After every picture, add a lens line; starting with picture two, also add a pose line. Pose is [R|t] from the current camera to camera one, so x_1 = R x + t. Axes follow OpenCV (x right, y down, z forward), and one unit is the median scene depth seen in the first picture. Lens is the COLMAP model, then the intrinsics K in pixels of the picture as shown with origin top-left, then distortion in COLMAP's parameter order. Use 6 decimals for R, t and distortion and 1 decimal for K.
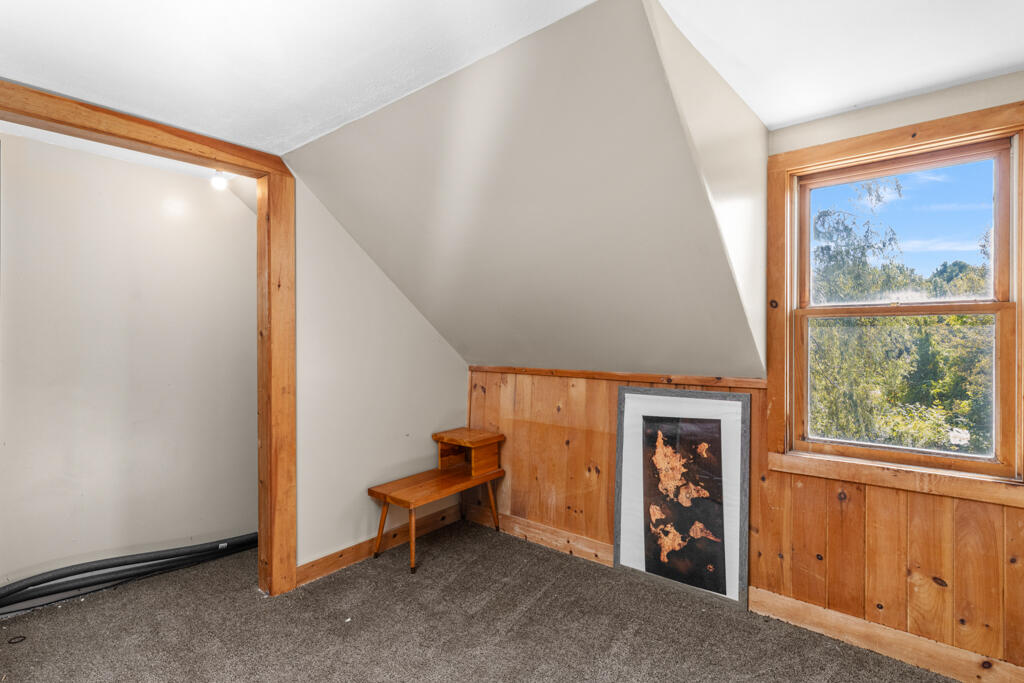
lens RADIAL K [[491.8, 0, 512.0], [0, 491.8, 343.2], [0, 0, 1]] dist [0.001769, 0.000193]
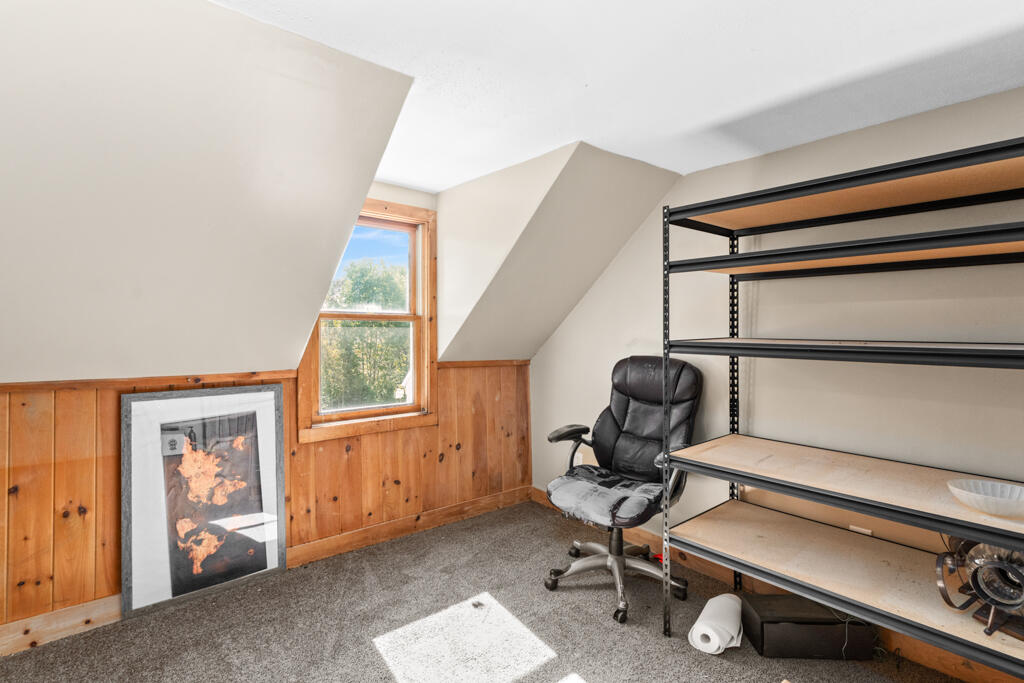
lens RADIAL K [[491.8, 0, 511.7], [0, 491.8, 333.9], [0, 0, 1]] dist [0.001769, 0.000193]
pose [[0.184429, -0.005353, 0.982831, -0.508083], [0.008913, 0.999953, 0.003773, -0.013101], [-0.982805, 0.008064, 0.184468, 0.232036]]
